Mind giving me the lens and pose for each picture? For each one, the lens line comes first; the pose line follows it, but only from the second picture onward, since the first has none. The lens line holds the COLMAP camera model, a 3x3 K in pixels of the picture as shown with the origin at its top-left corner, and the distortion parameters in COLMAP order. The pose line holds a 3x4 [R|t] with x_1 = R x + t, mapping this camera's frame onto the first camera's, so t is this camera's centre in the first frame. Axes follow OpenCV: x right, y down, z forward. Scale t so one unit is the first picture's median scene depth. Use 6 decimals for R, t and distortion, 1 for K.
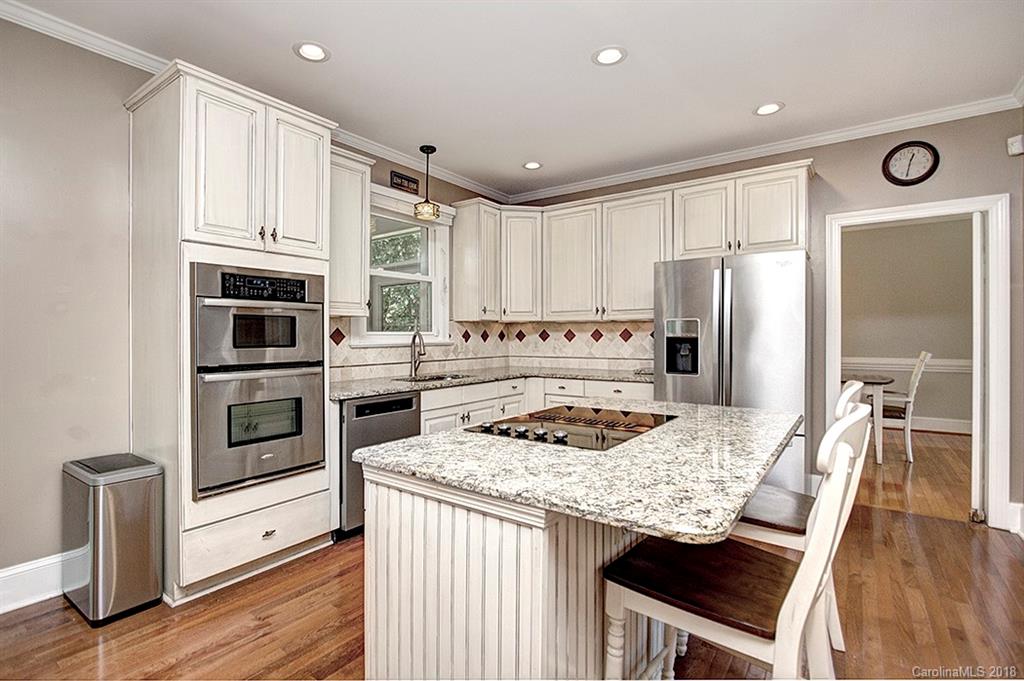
lens RADIAL K [[477.9, 0, 514.3], [0, 477.9, 336.0], [0, 0, 1]] dist [-0.025284, -0.001069]
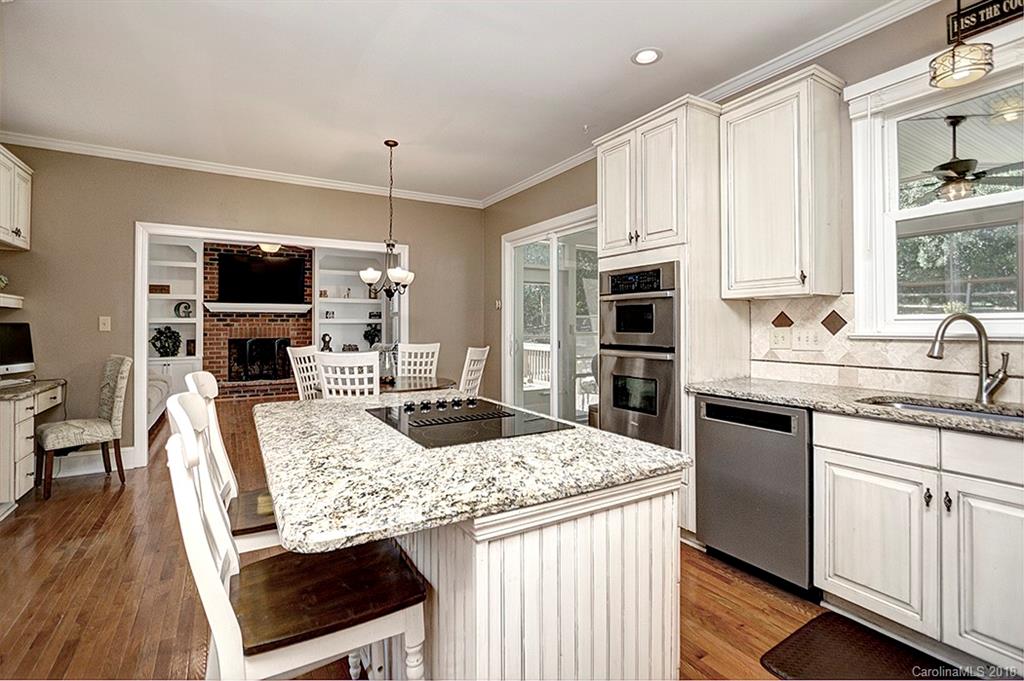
lens RADIAL K [[477.9, 0, 541.1], [0, 477.9, 323.8], [0, 0, 1]] dist [-0.025284, -0.001069]
pose [[-0.362803, -0.006373, -0.931844, 0.495248], [-0.005696, 0.999973, -0.004622, 0.007448], [0.931848, 0.003631, -0.362830, 0.884974]]
